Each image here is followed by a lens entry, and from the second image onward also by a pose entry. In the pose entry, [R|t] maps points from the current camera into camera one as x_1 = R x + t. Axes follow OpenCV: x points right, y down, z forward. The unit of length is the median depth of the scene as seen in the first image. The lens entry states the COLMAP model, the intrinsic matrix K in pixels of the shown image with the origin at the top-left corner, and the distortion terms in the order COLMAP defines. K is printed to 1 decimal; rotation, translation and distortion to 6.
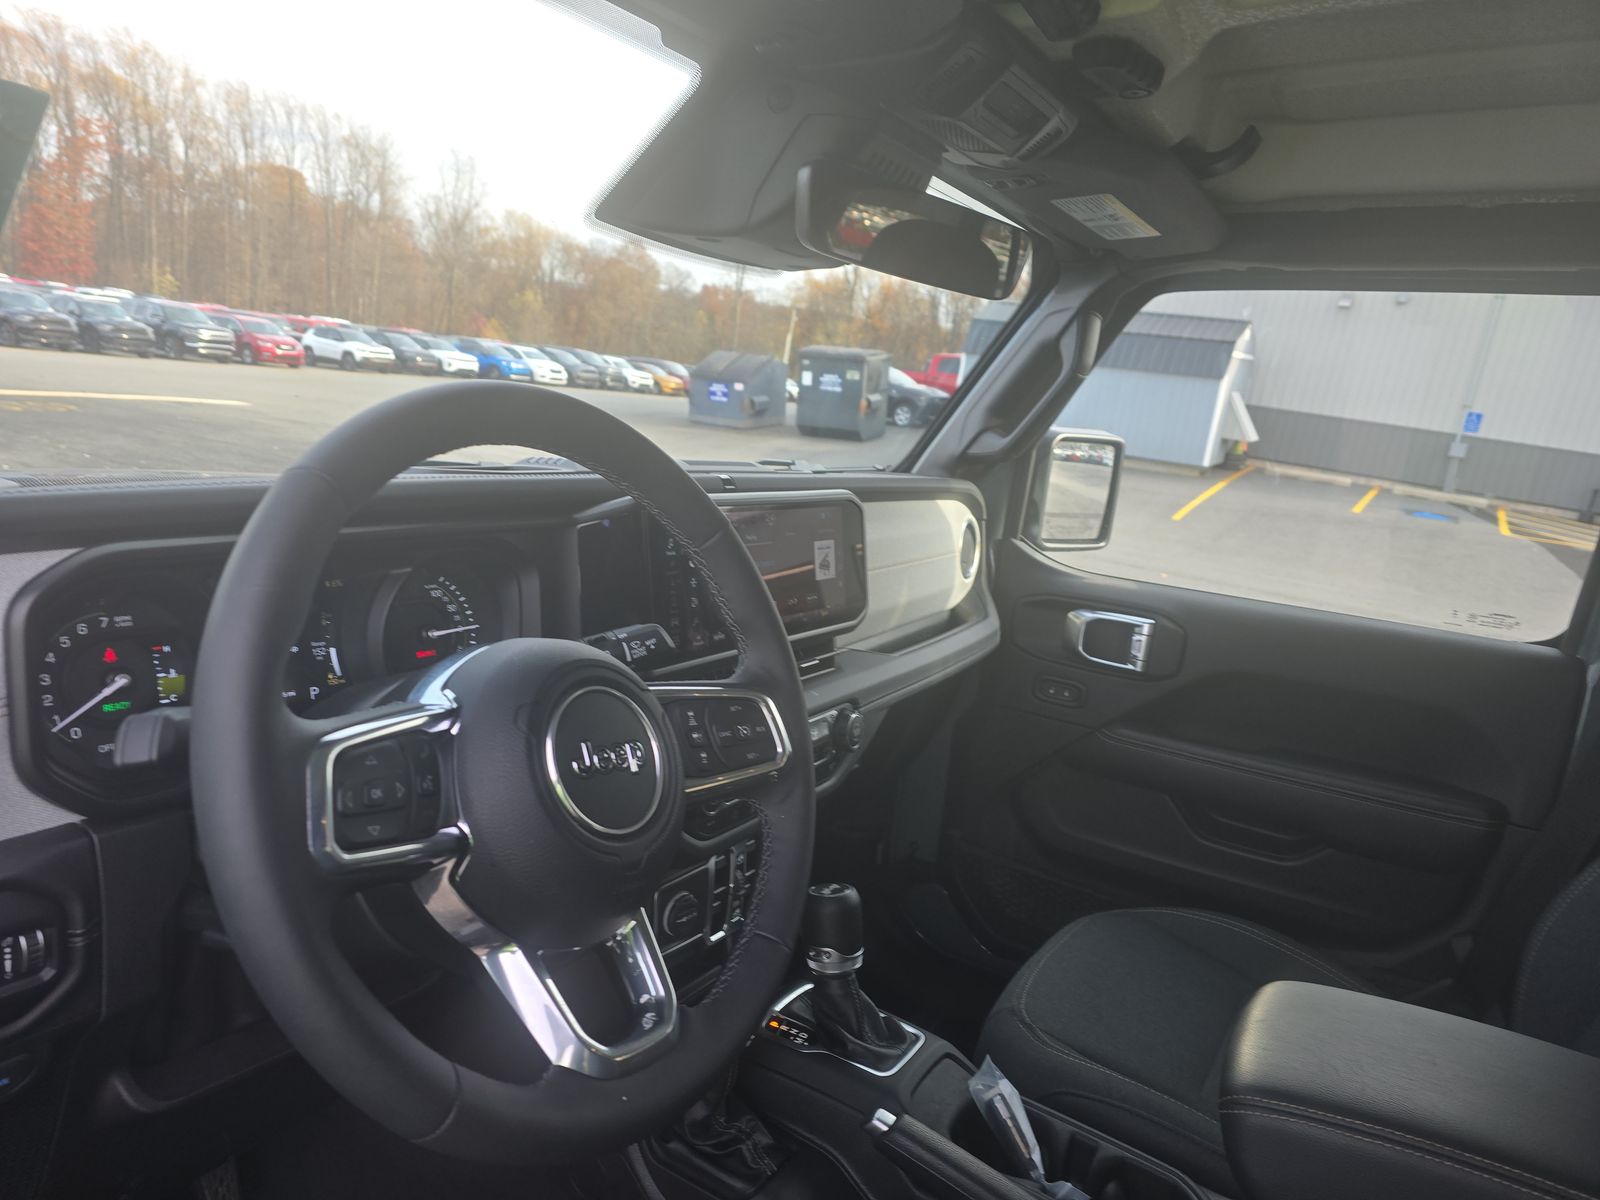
lens RADIAL K [[1069.7, 0, 800.0], [0, 1069.7, 600.0], [0, 0, 1]] dist [0.030305, -0.025052]
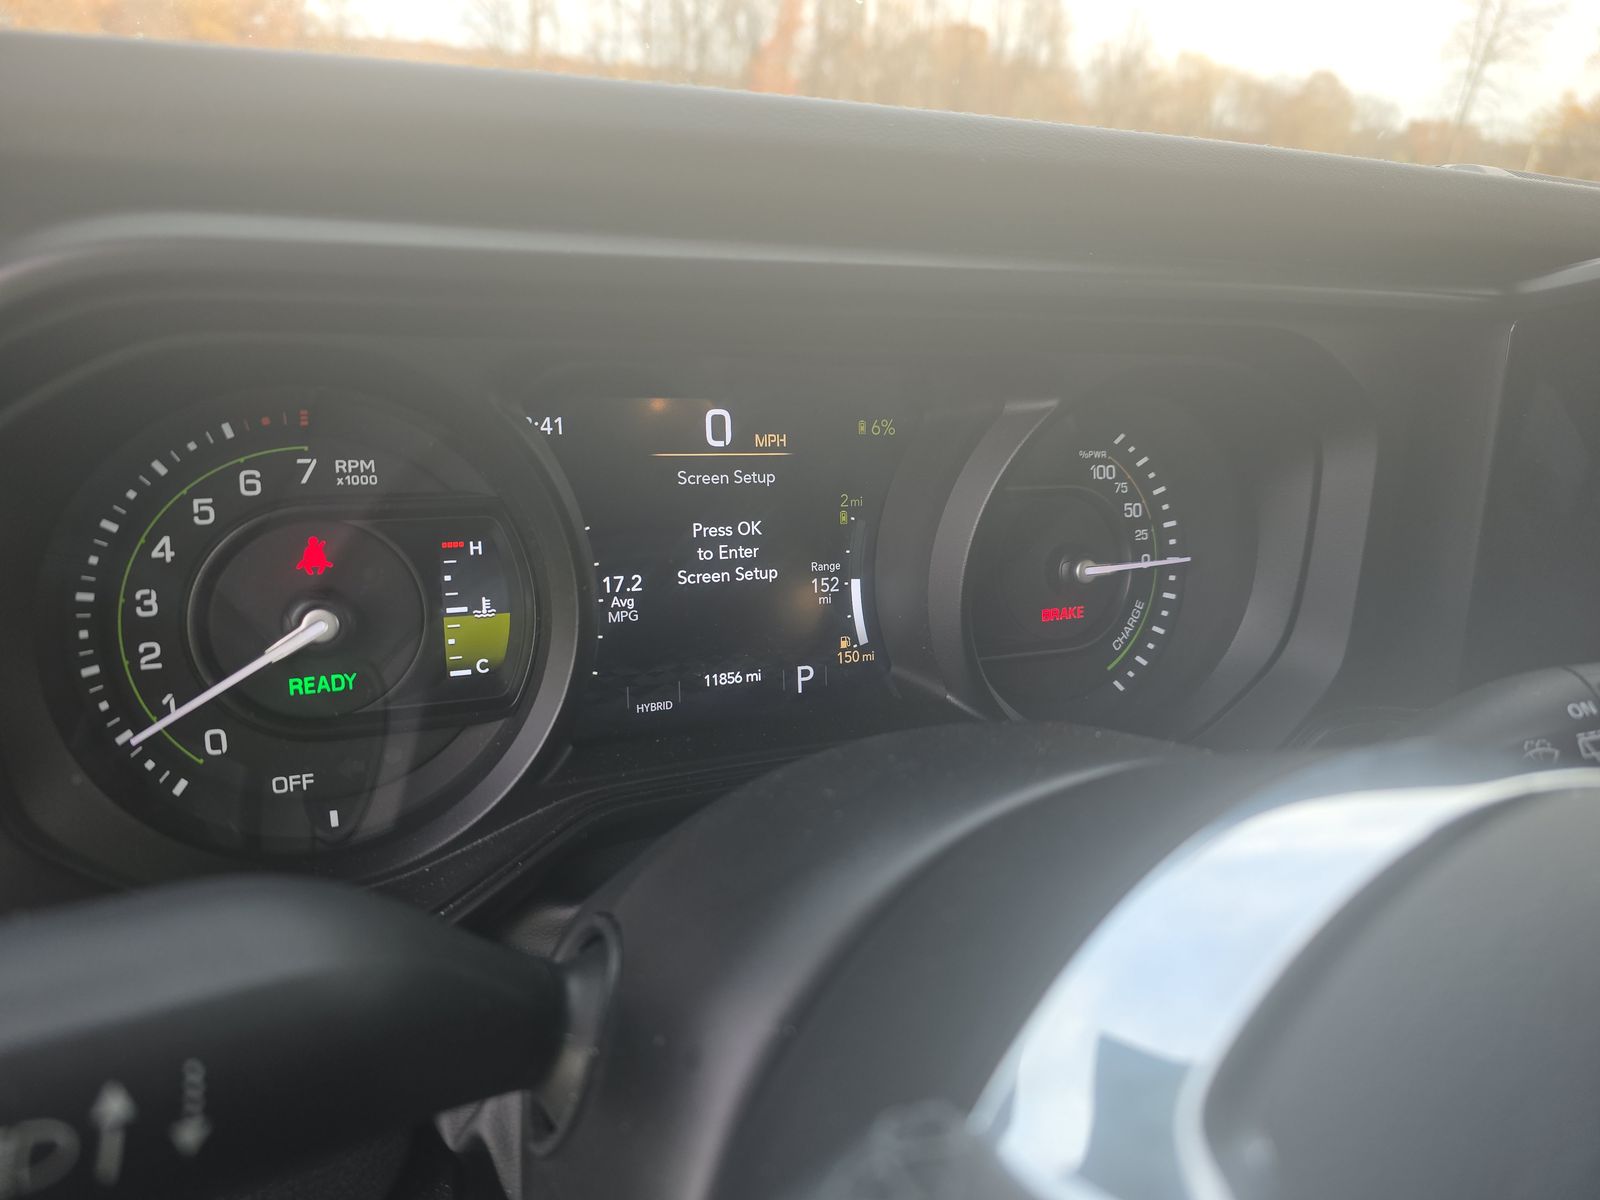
lens RADIAL K [[1099.6, 0, 800.0], [0, 1099.6, 600.0], [0, 0, 1]] dist [0.036157, -0.095857]
pose [[0.848769, 0.155328, -0.505435, -0.169154], [-0.098521, 0.985598, 0.137444, -0.003480], [0.519504, -0.066862, 0.851848, 0.449217]]
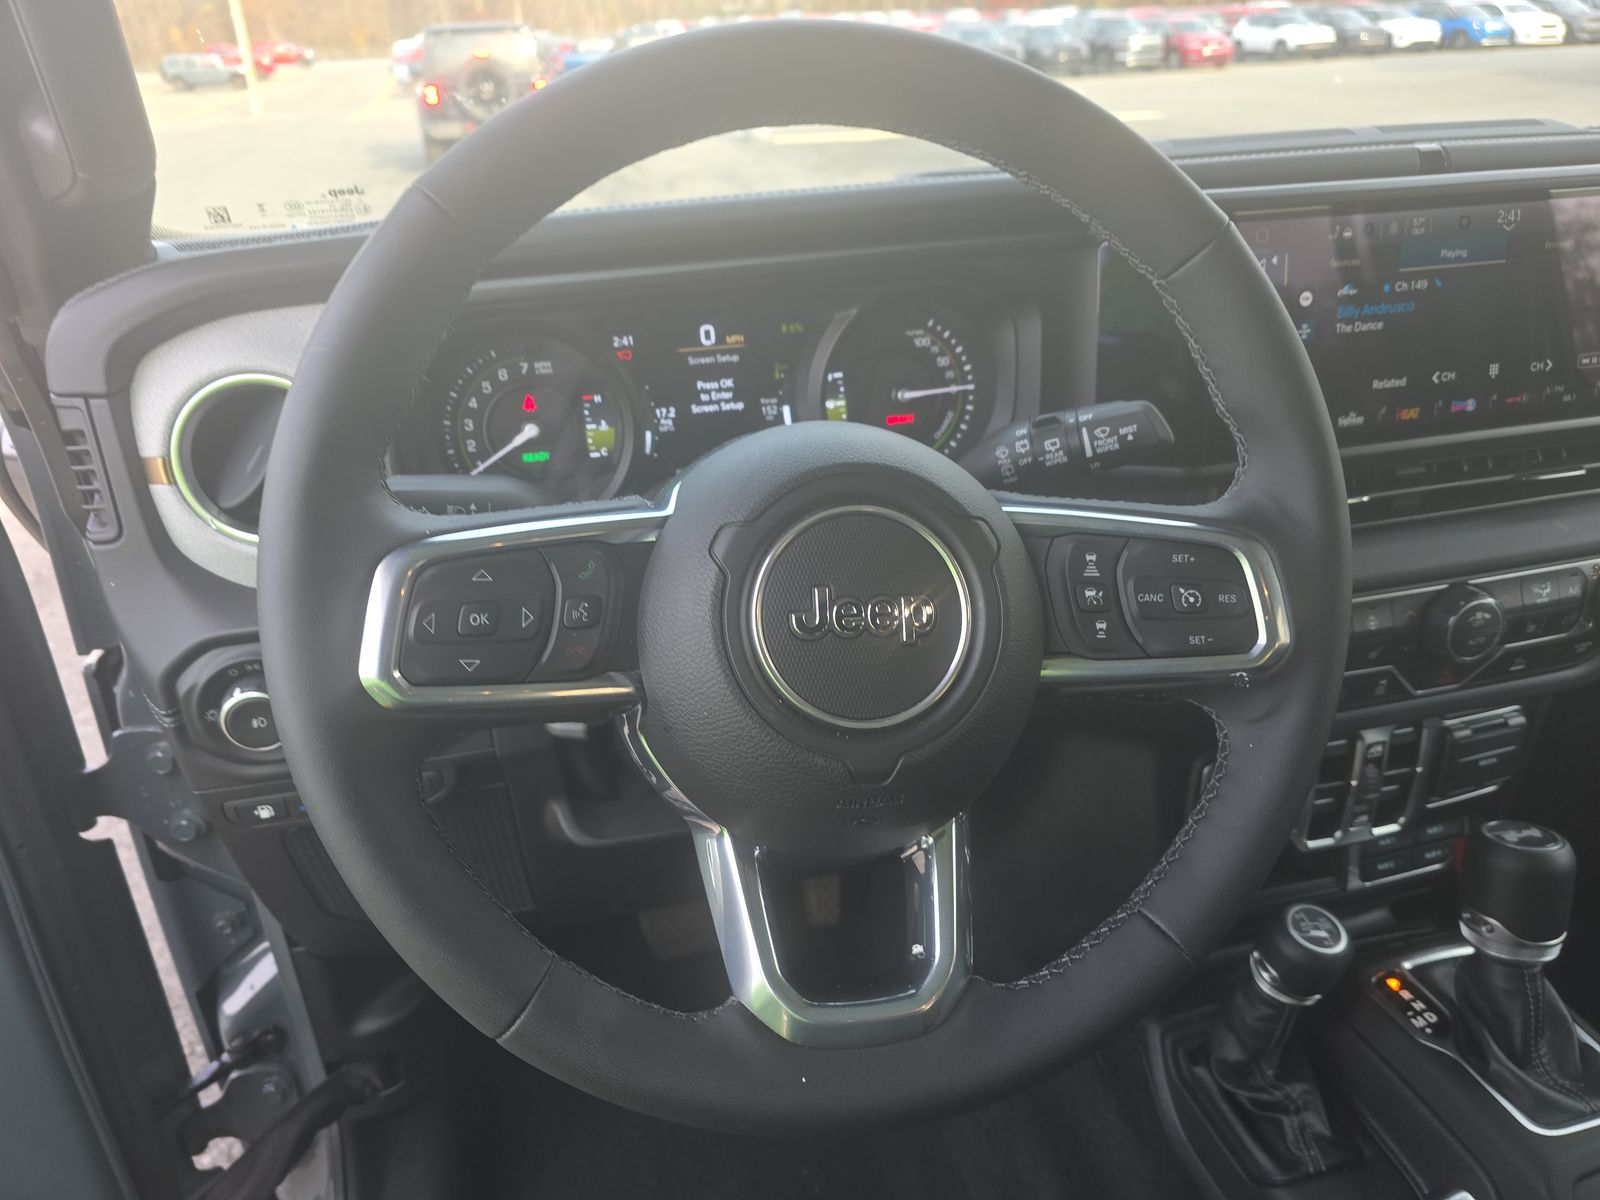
lens RADIAL K [[1091.8, 0, 794.4], [0, 1091.8, 613.8], [0, 0, 1]] dist [0.020235, -0.025587]
pose [[0.706627, 0.198203, -0.679259, 0.139597], [-0.020037, 0.965187, 0.260791, -0.016395], [0.707302, -0.170671, 0.685999, 0.278547]]
